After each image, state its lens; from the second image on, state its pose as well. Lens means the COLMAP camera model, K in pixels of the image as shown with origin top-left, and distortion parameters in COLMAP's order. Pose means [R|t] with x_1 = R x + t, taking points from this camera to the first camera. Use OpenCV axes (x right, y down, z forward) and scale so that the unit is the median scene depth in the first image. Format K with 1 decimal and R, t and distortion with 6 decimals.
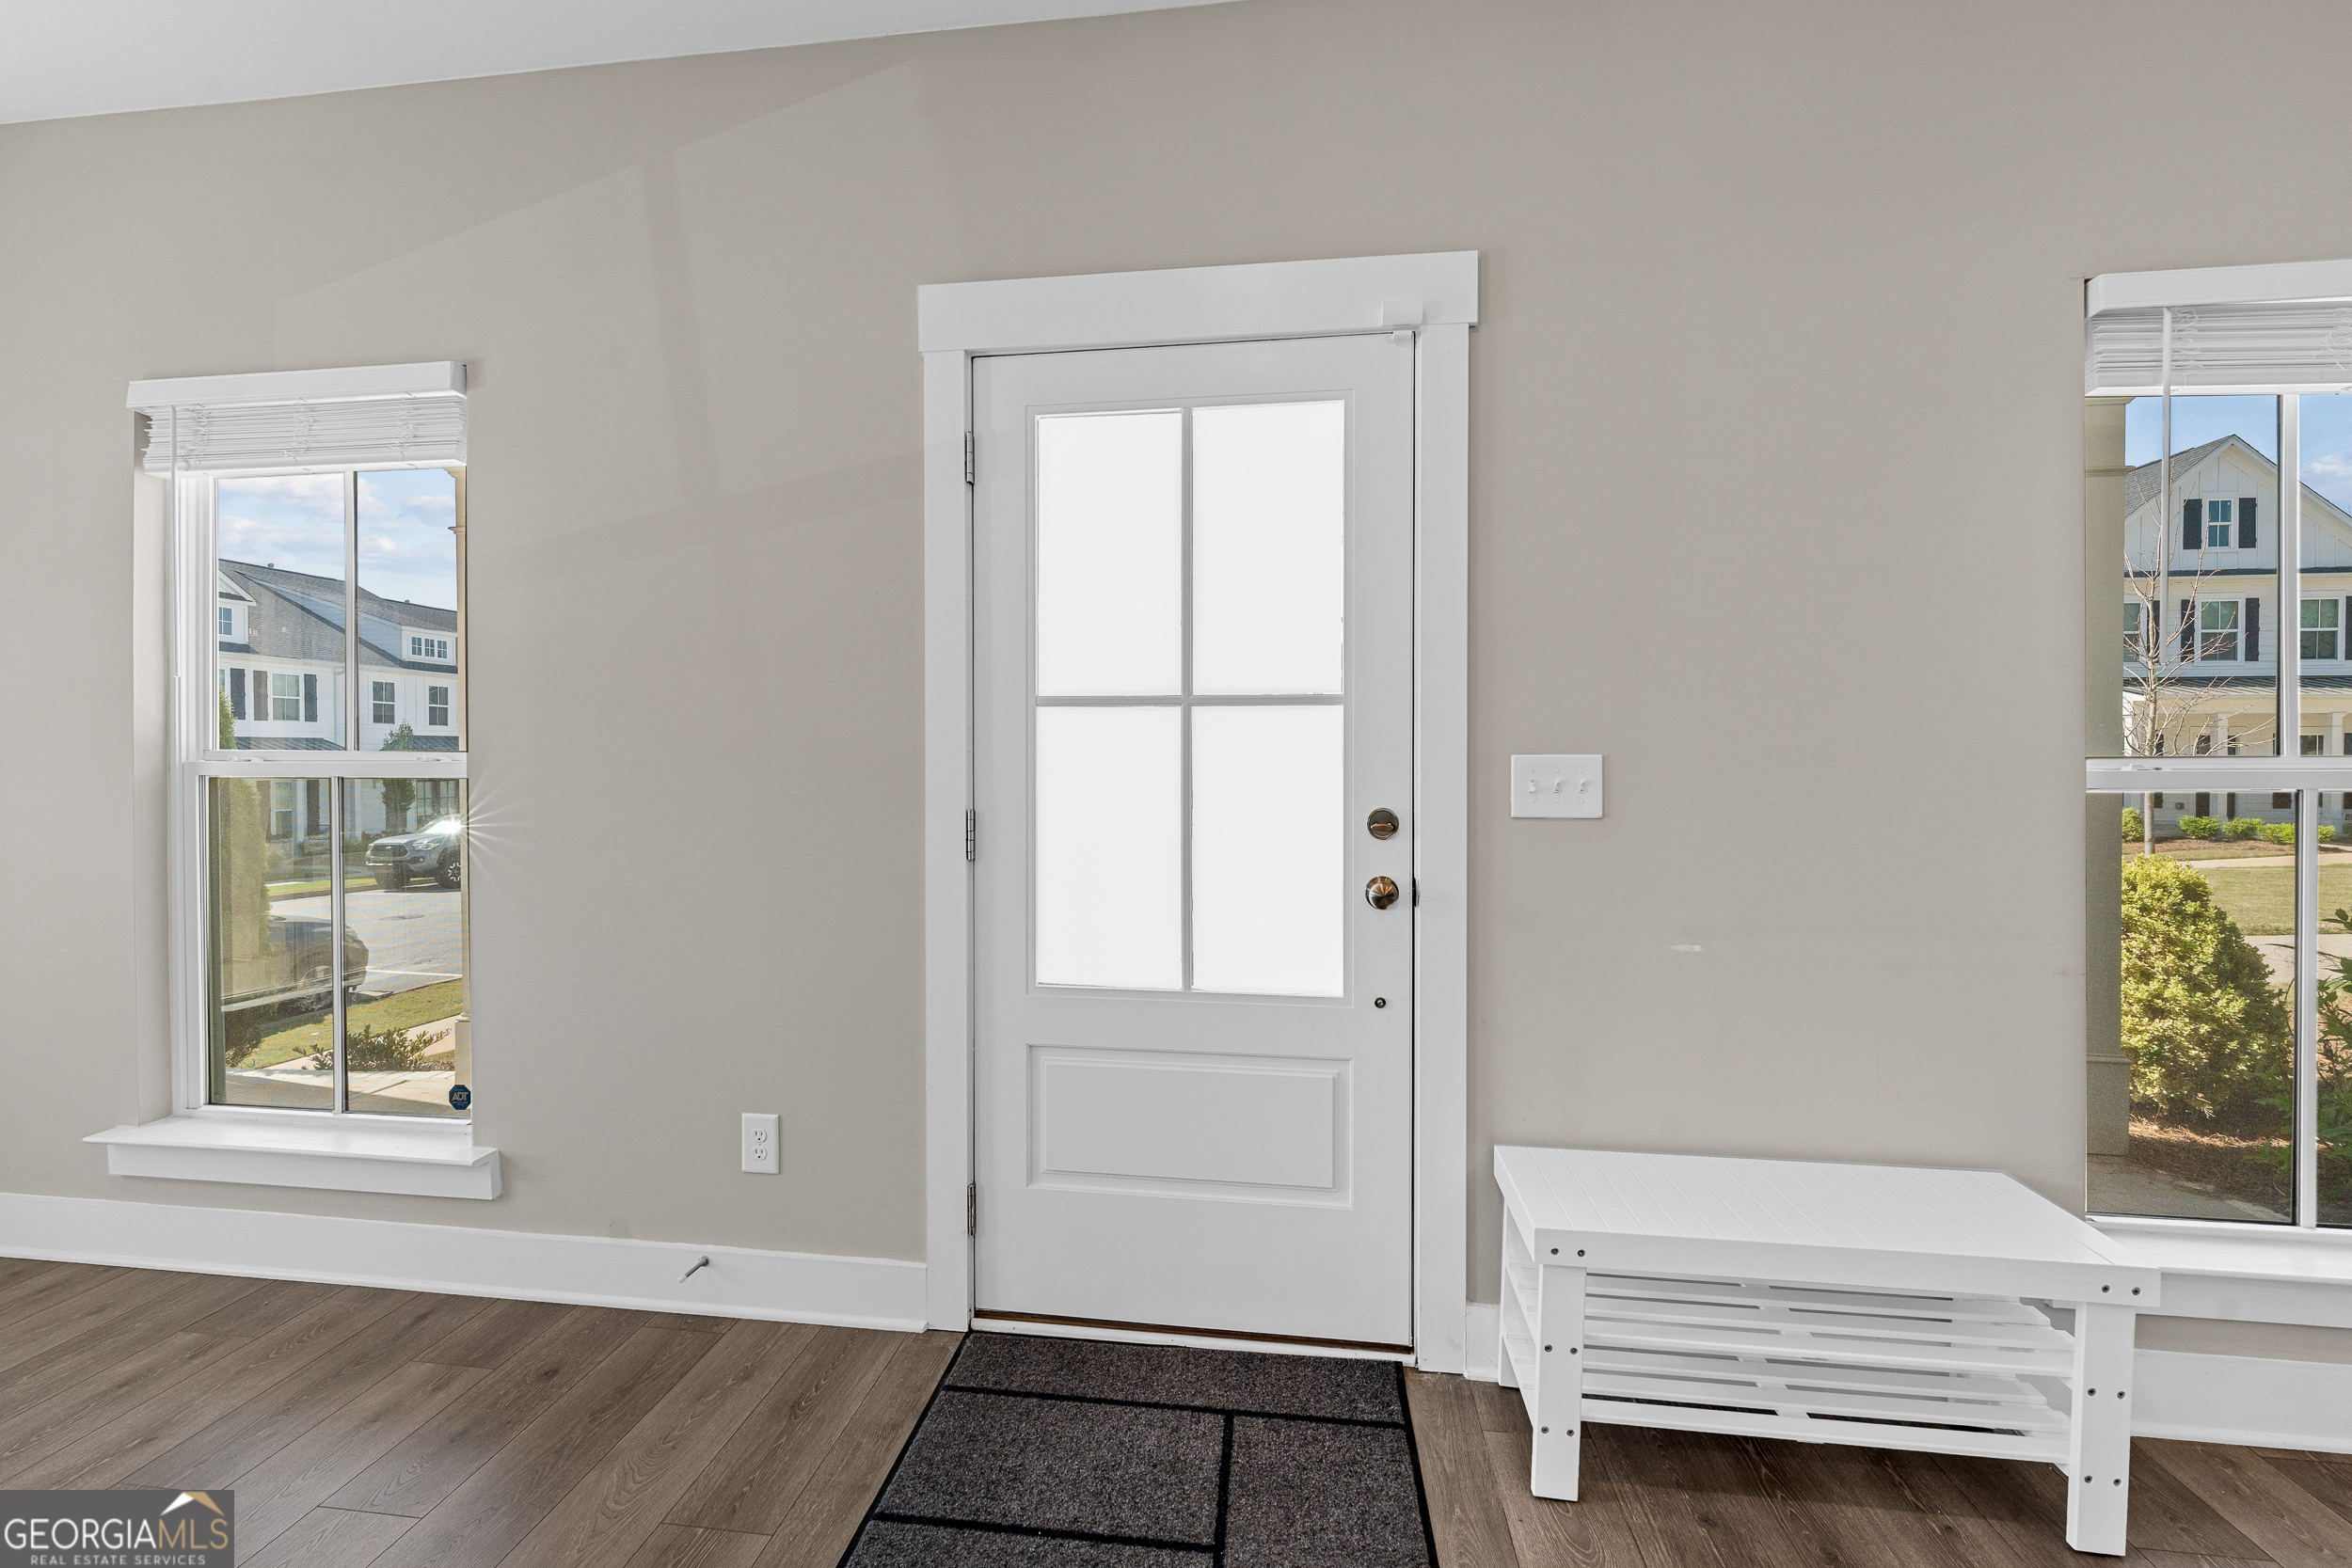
lens RADIAL K [[951.8, 0, 1181.1], [0, 951.8, 767.9], [0, 0, 1]] dist [0.002970, -0.002141]
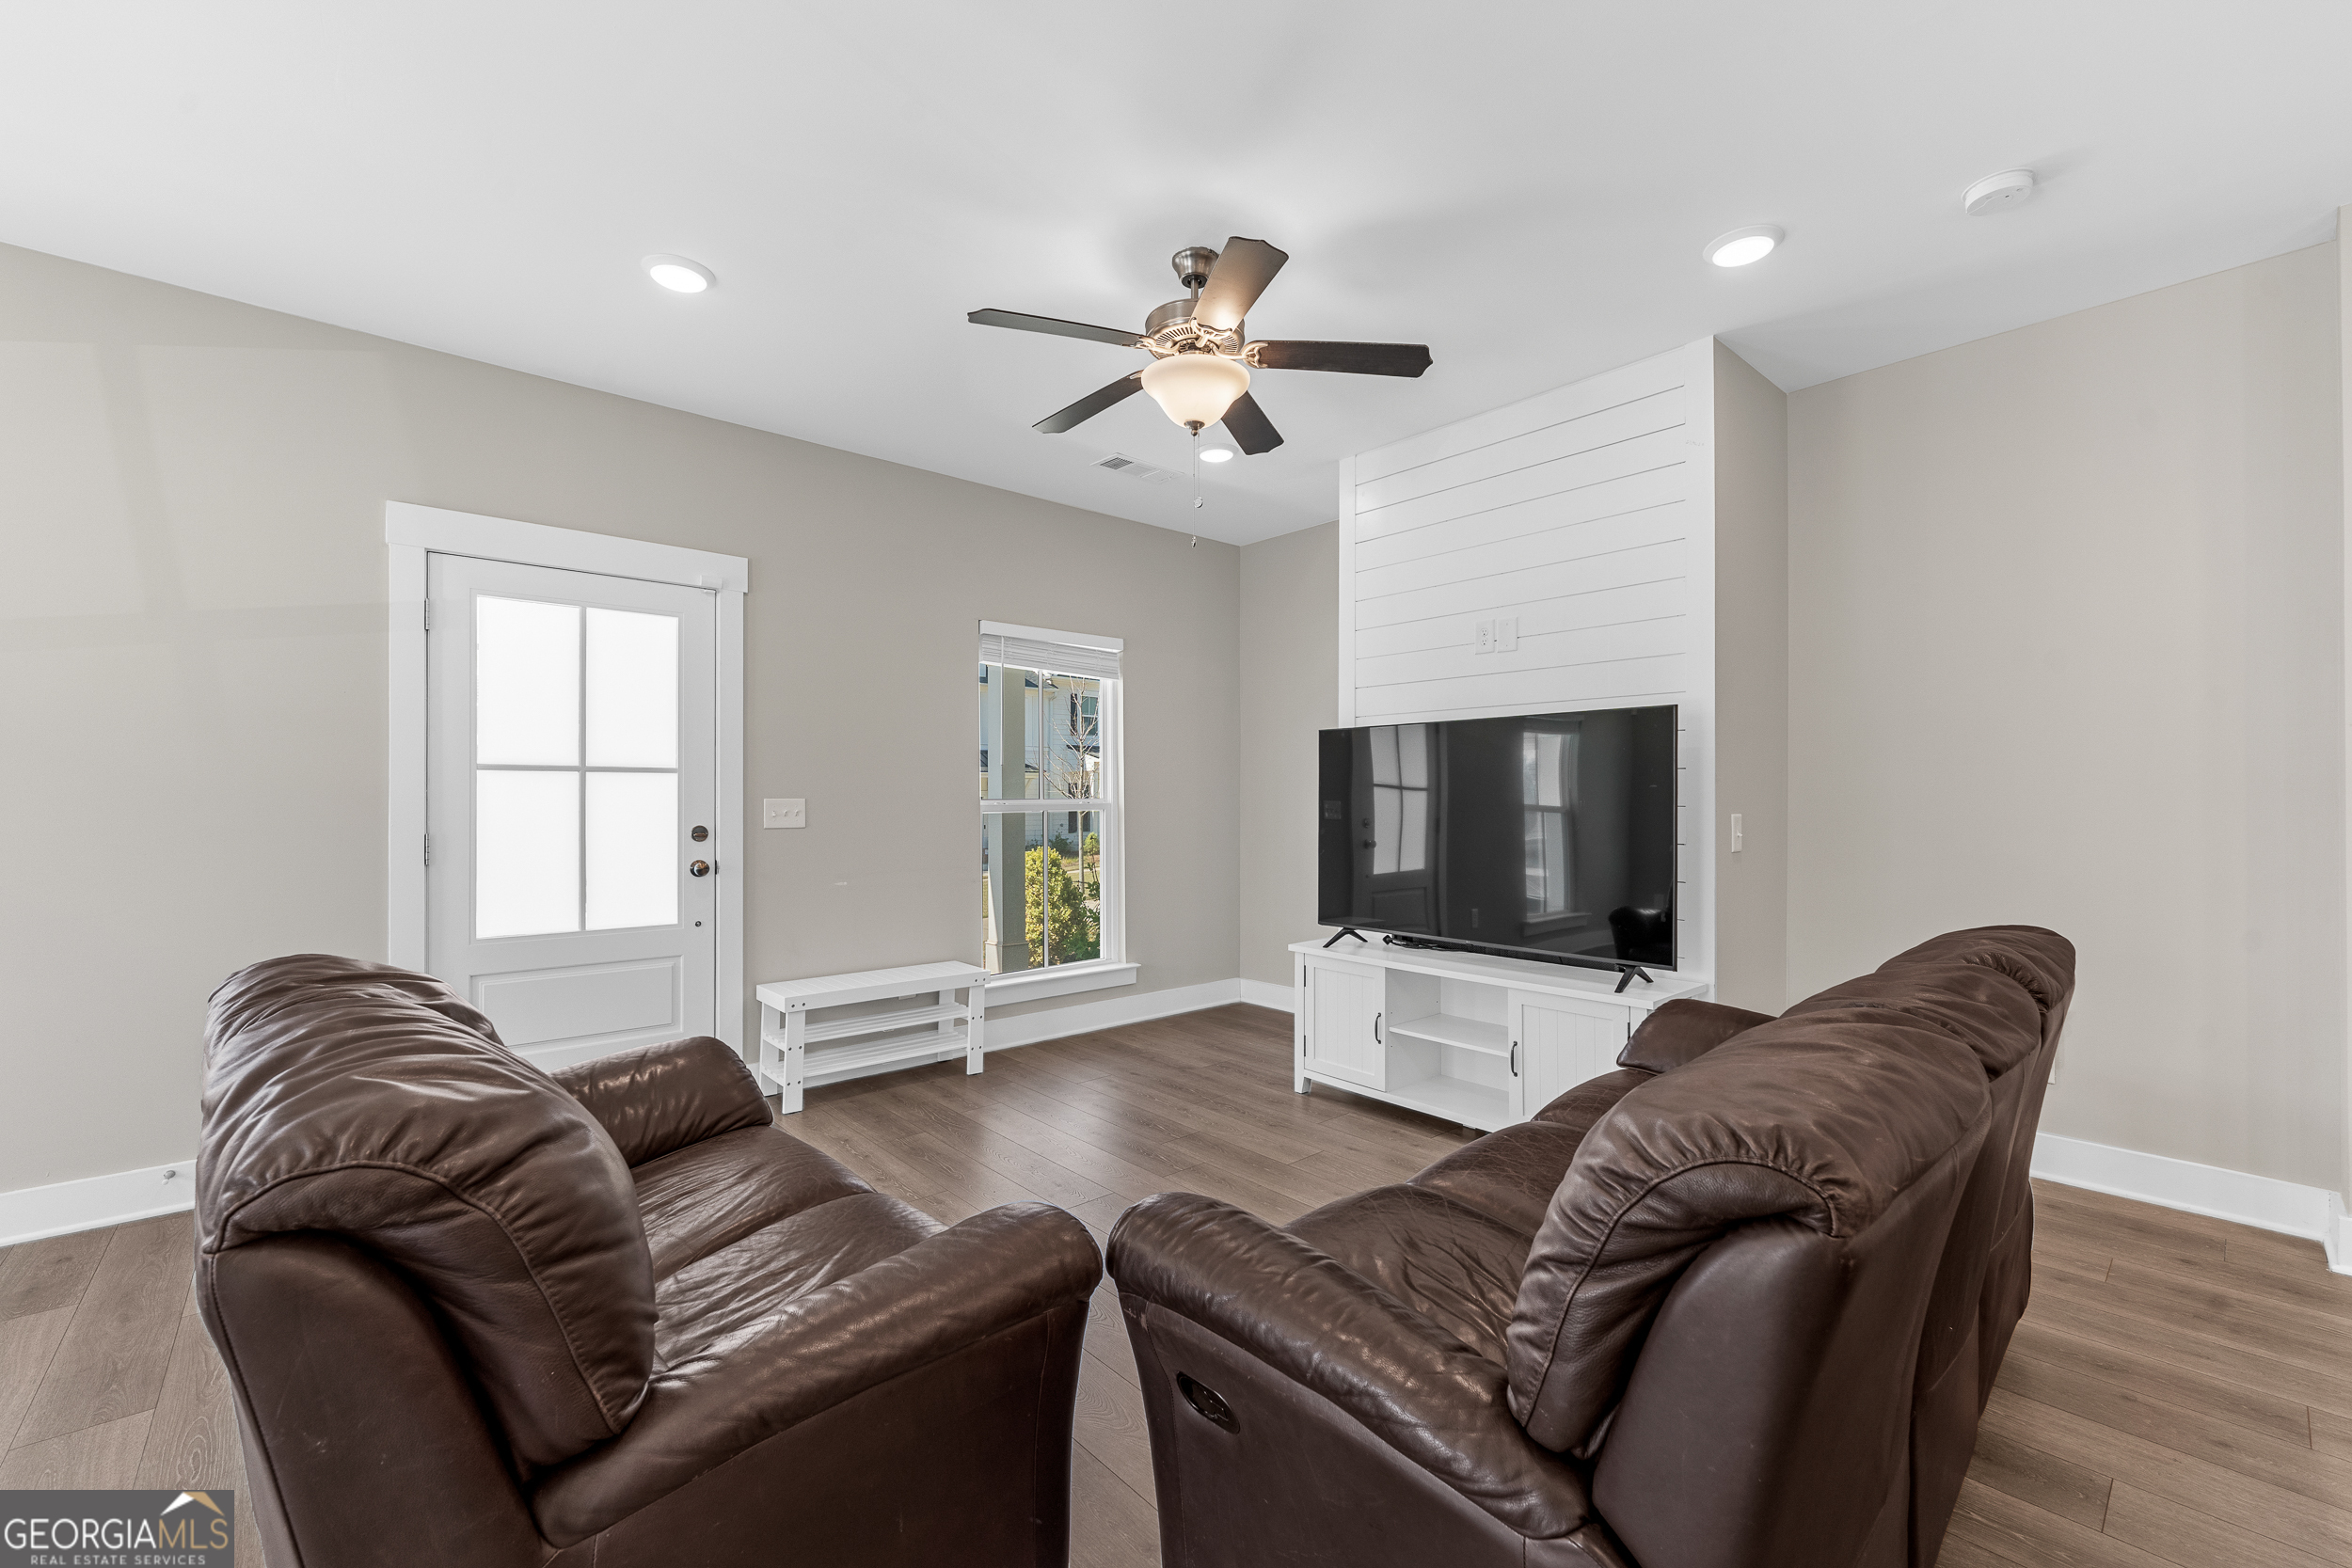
lens RADIAL K [[951.8, 0, 1180.3], [0, 951.8, 792.4], [0, 0, 1]] dist [0.002970, -0.002141]
pose [[0.648584, 0.003128, 0.761137, -0.629869], [0.006447, 0.999933, -0.009603, -0.001993], [-0.761116, 0.011135, 0.648520, -1.020513]]
